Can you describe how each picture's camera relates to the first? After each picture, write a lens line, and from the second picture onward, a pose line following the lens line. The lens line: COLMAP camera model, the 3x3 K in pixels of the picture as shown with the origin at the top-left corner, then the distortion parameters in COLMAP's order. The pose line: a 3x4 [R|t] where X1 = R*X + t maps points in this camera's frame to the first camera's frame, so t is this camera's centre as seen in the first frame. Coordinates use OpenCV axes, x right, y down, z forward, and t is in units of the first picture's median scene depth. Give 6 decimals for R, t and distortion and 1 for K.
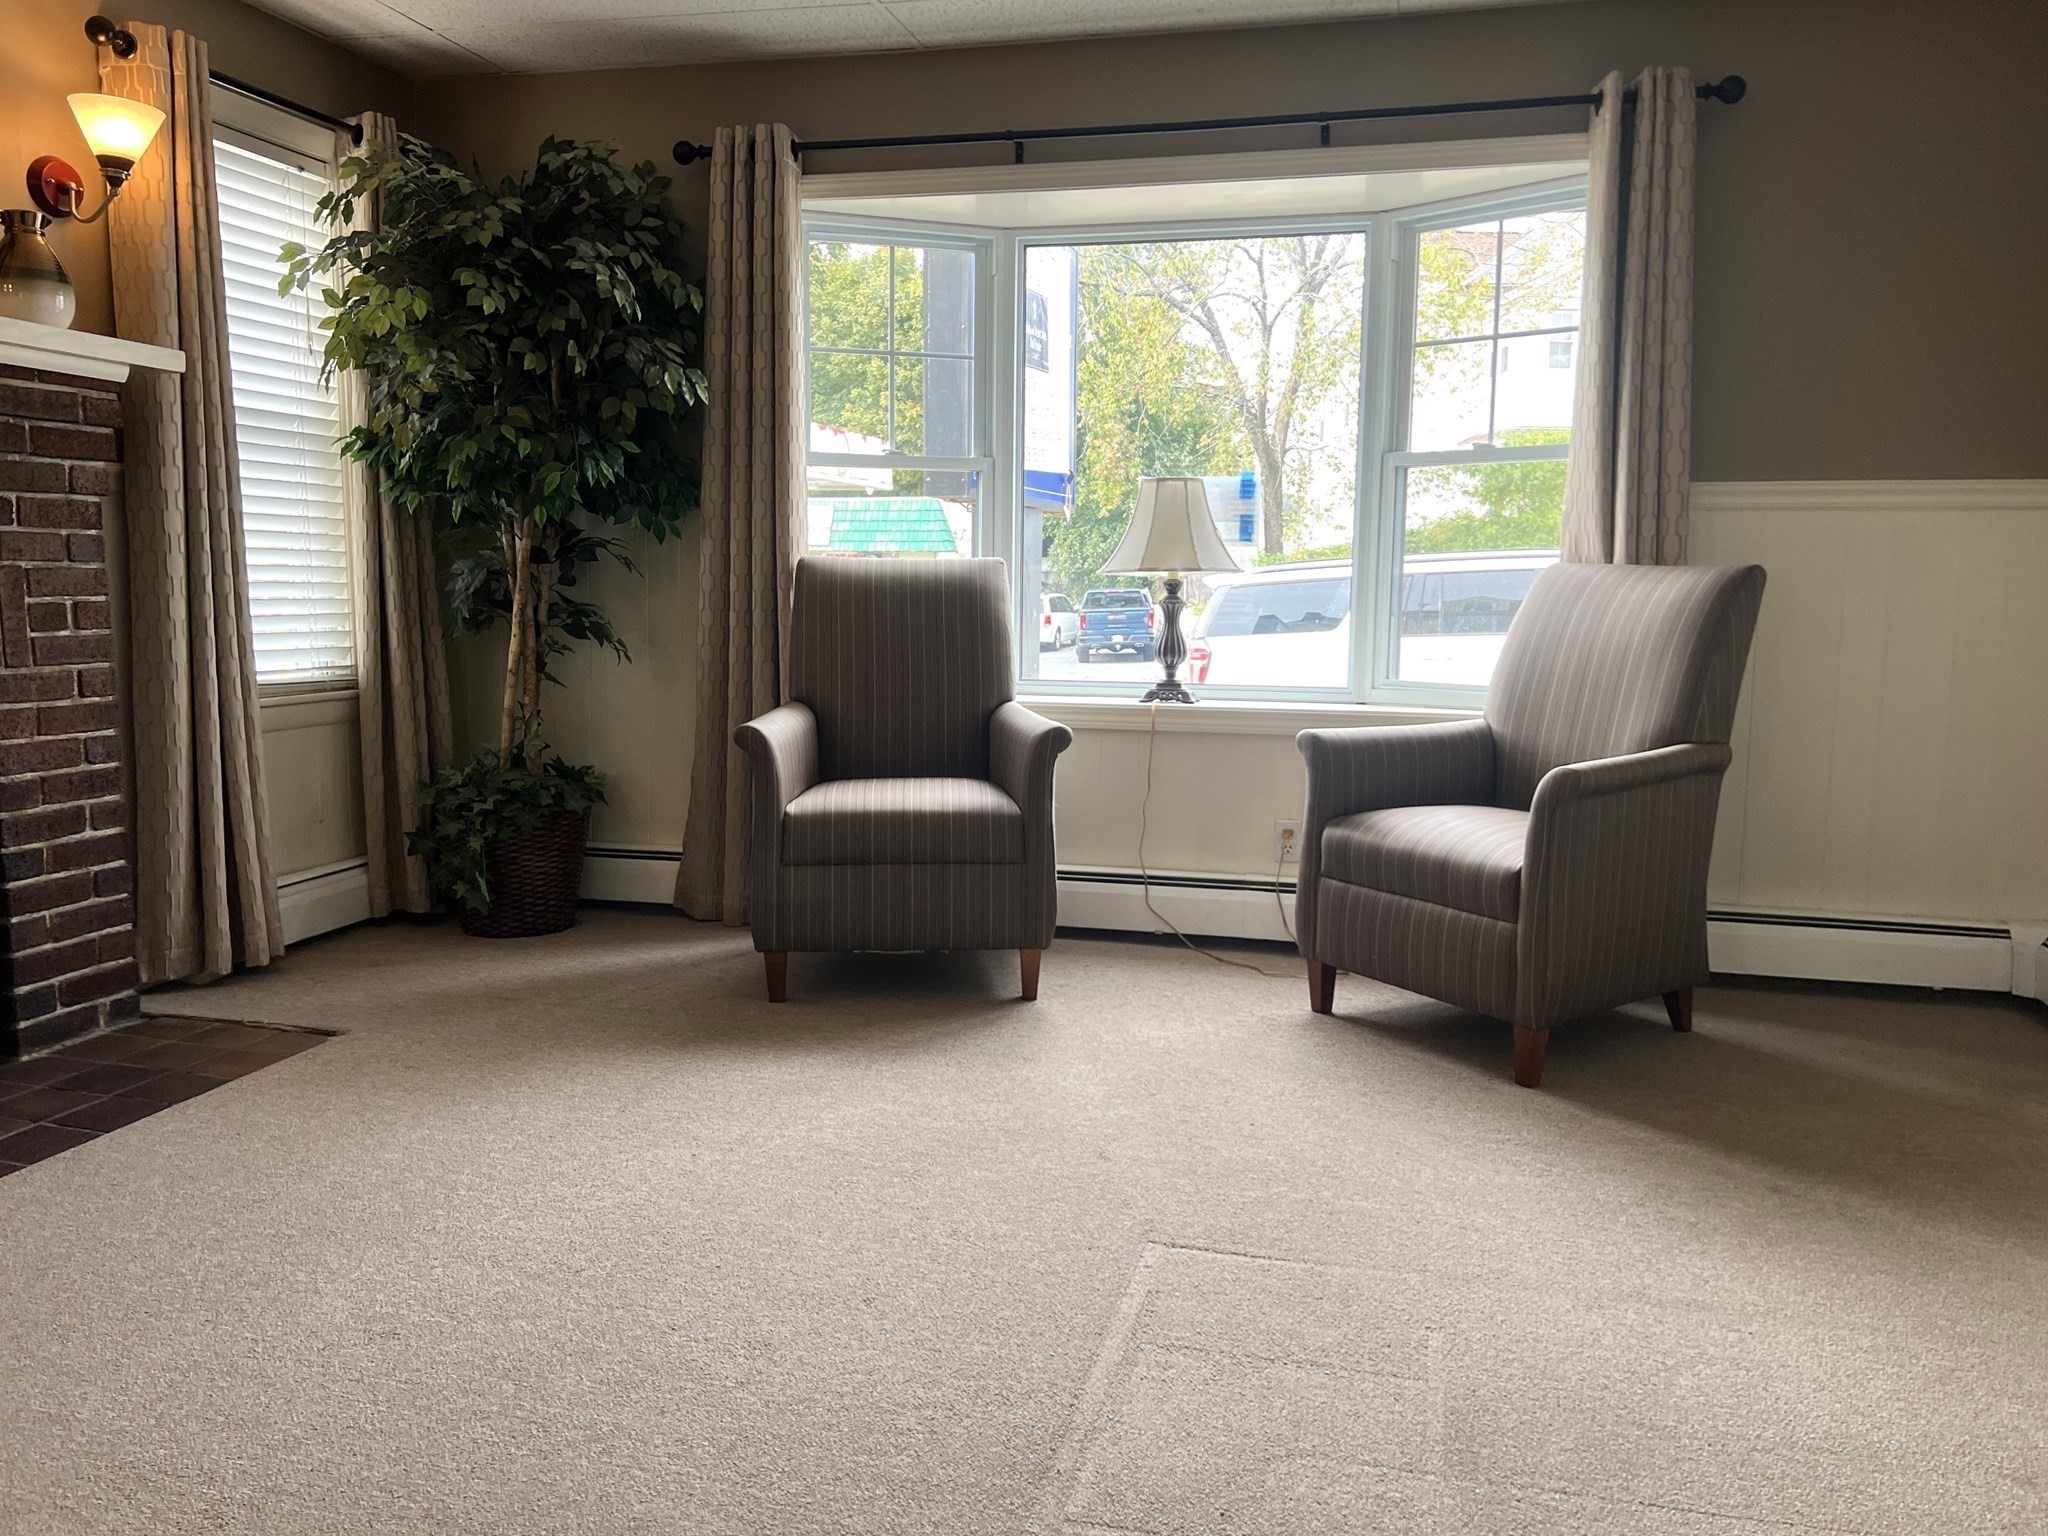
lens RADIAL K [[1563.0, 0, 1024.0], [0, 1563.0, 768.0], [0, 0, 1]] dist [0.098573, -0.110704]
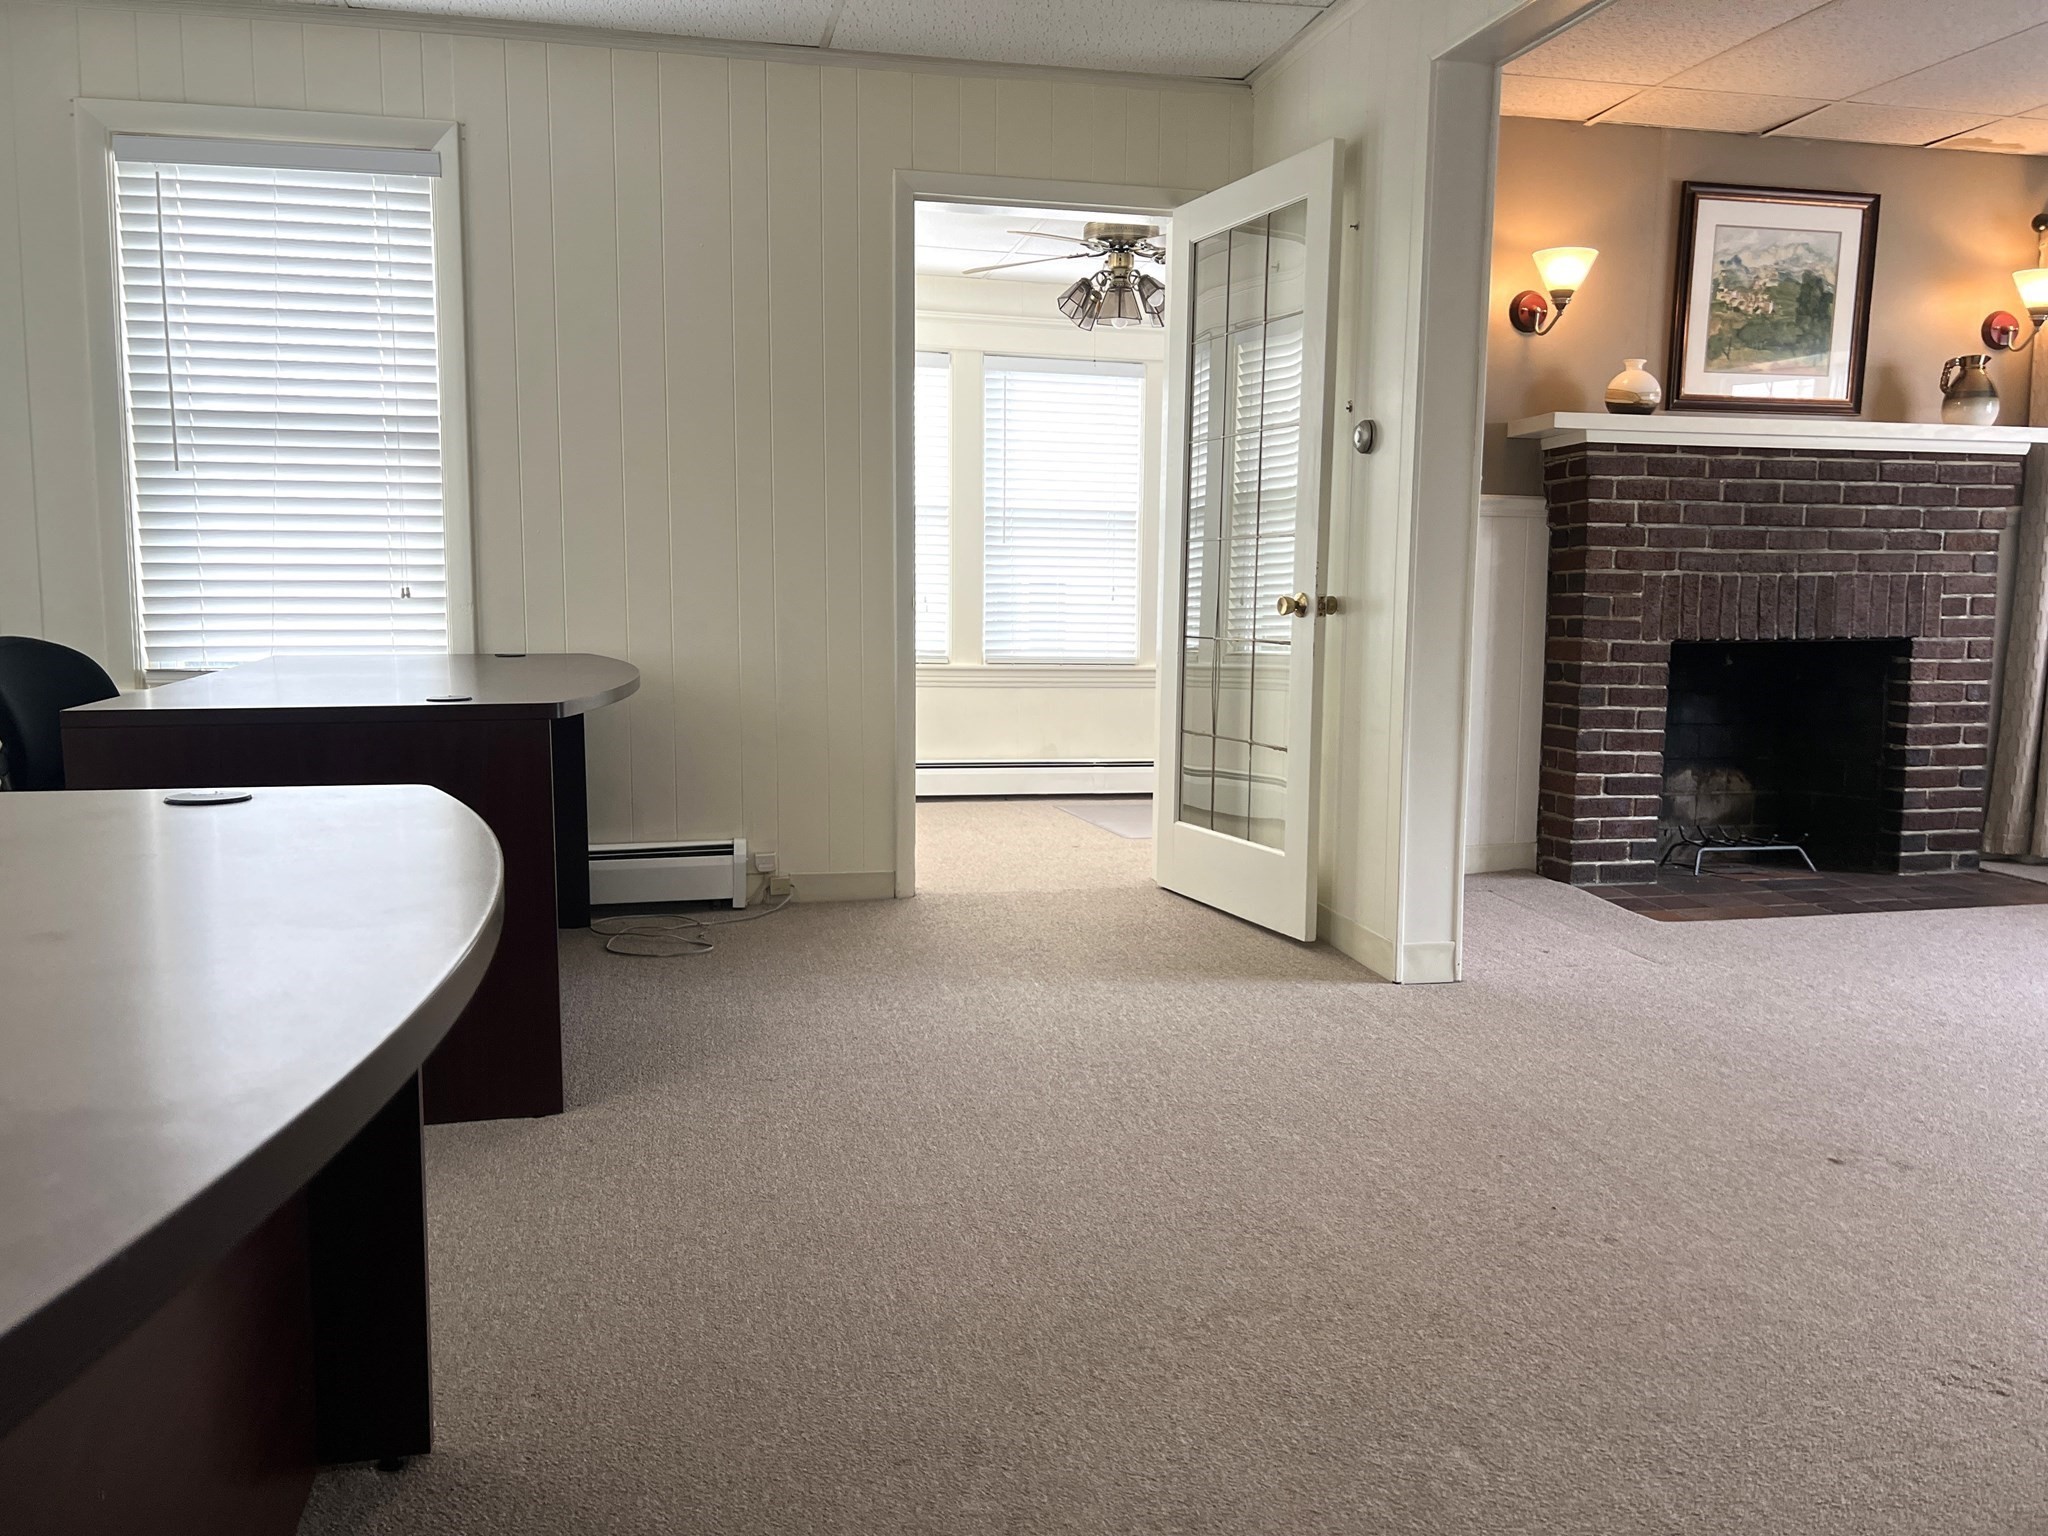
lens RADIAL K [[1563.0, 0, 1024.0], [0, 1563.0, 768.0], [0, 0, 1]] dist [0.098573, -0.110704]
pose [[0.444994, 0.098110, -0.890143, 0.408490], [-0.104997, 0.992841, 0.056940, 0.071777], [0.889357, 0.068125, 0.452109, -0.535252]]
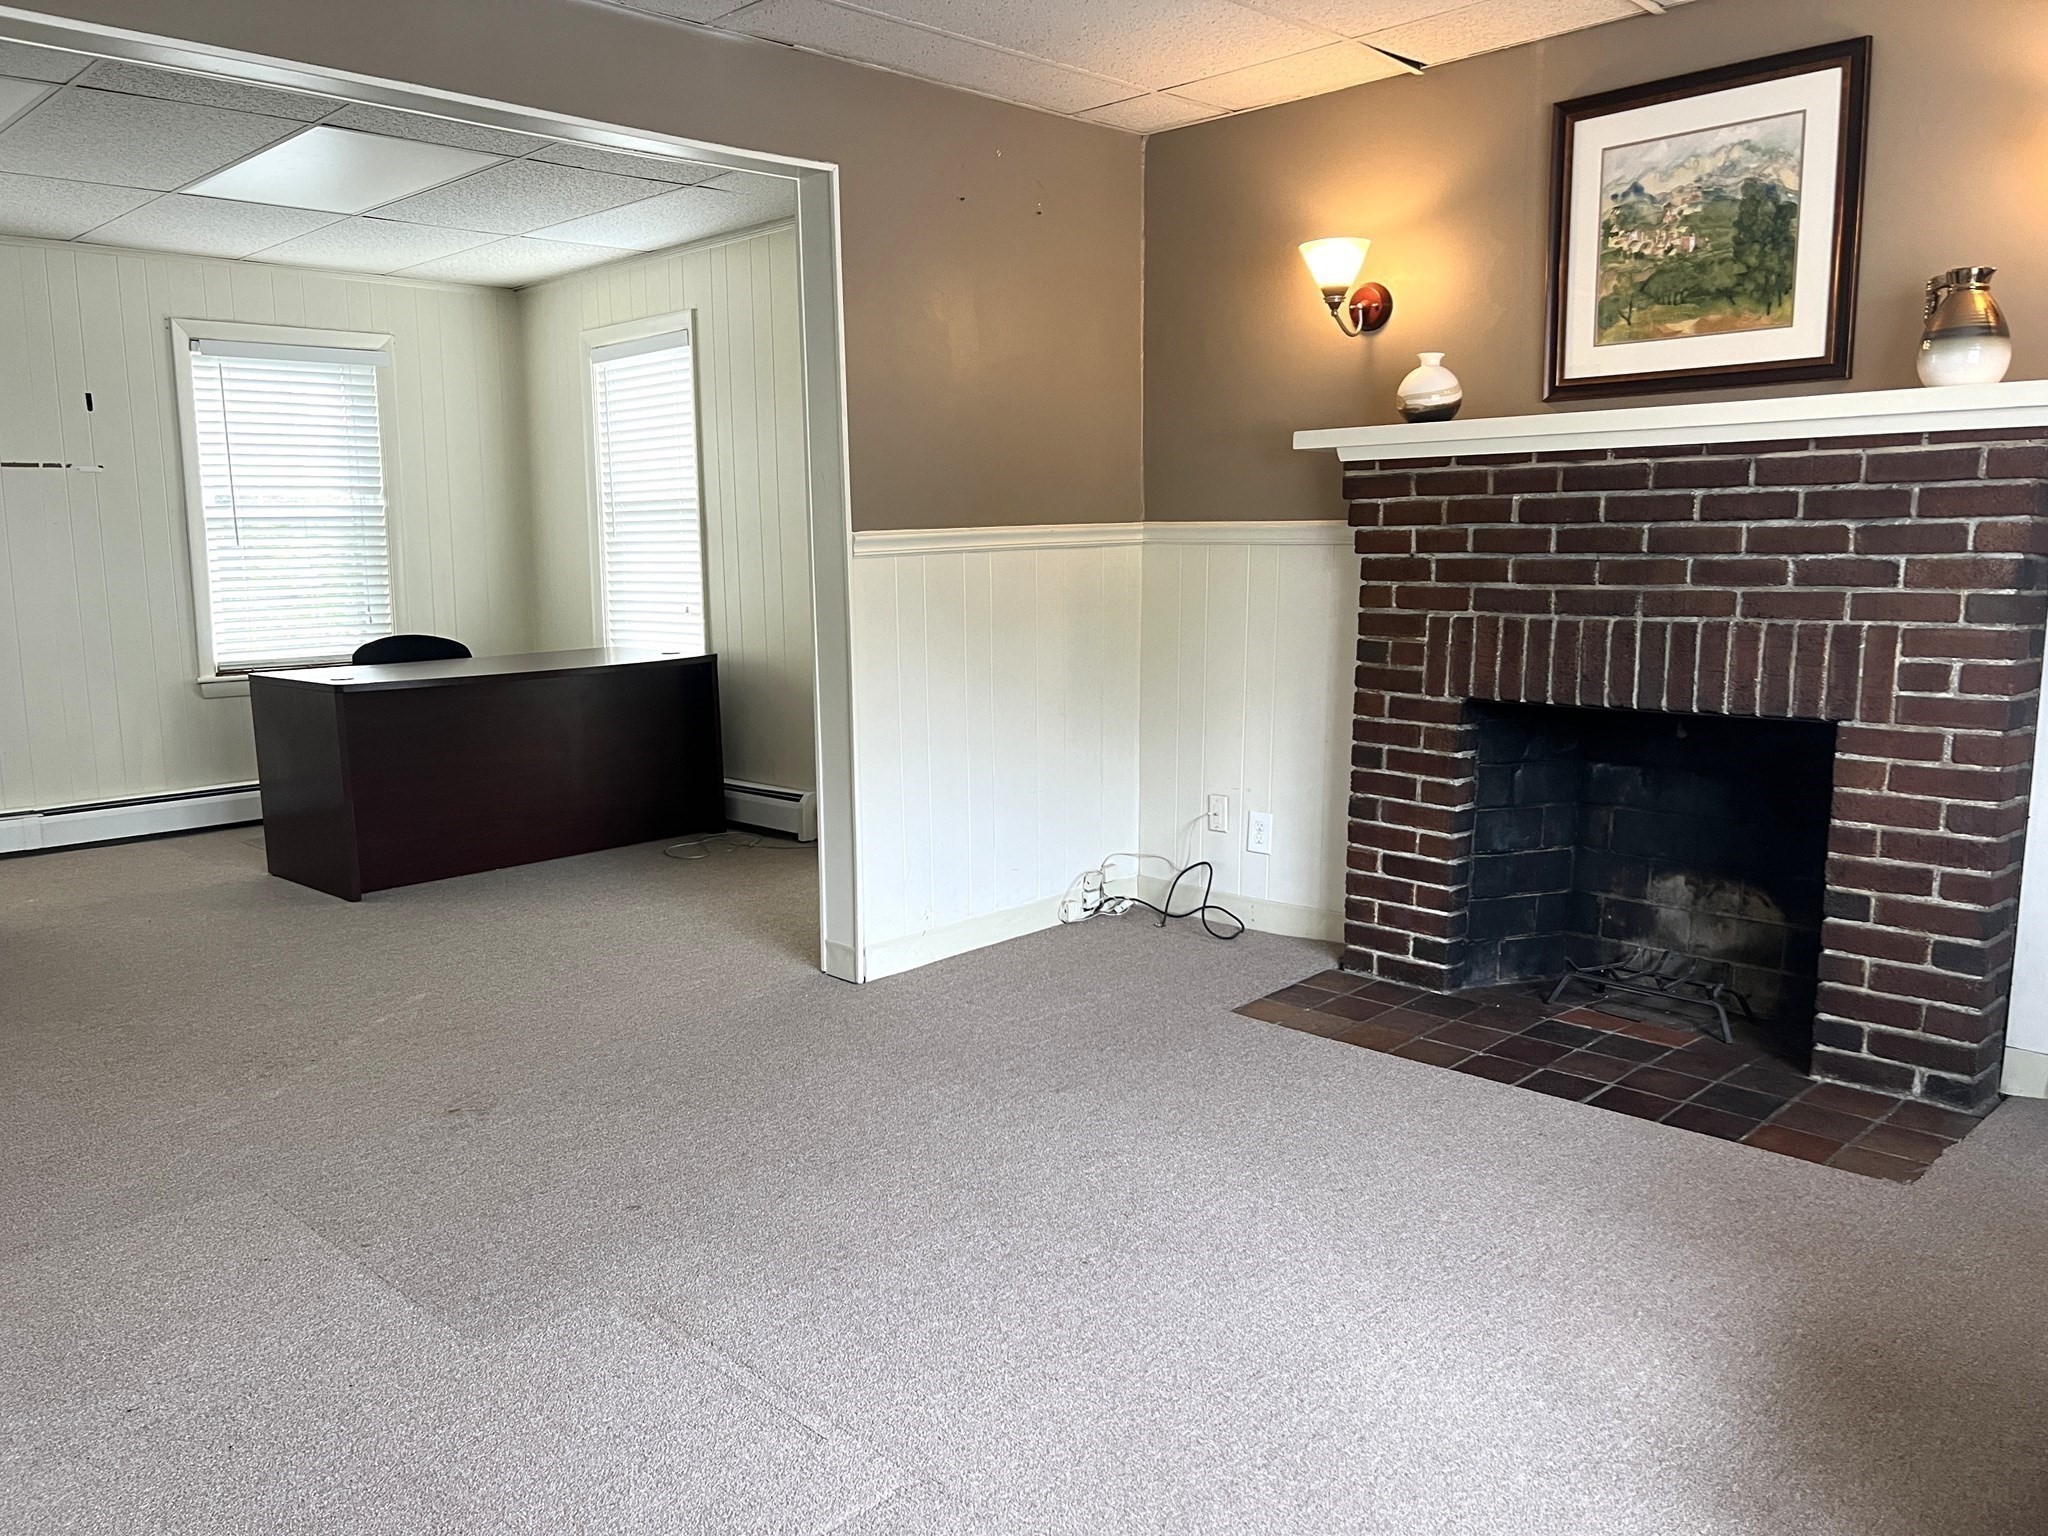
lens RADIAL K [[1563.0, 0, 1024.0], [0, 1563.0, 768.0], [0, 0, 1]] dist [0.098573, -0.110704]
pose [[-0.527240, 0.116214, -0.841732, 0.525928], [-0.093454, 0.976663, 0.193380, -0.176502], [0.844562, 0.180621, -0.504075, 1.018445]]
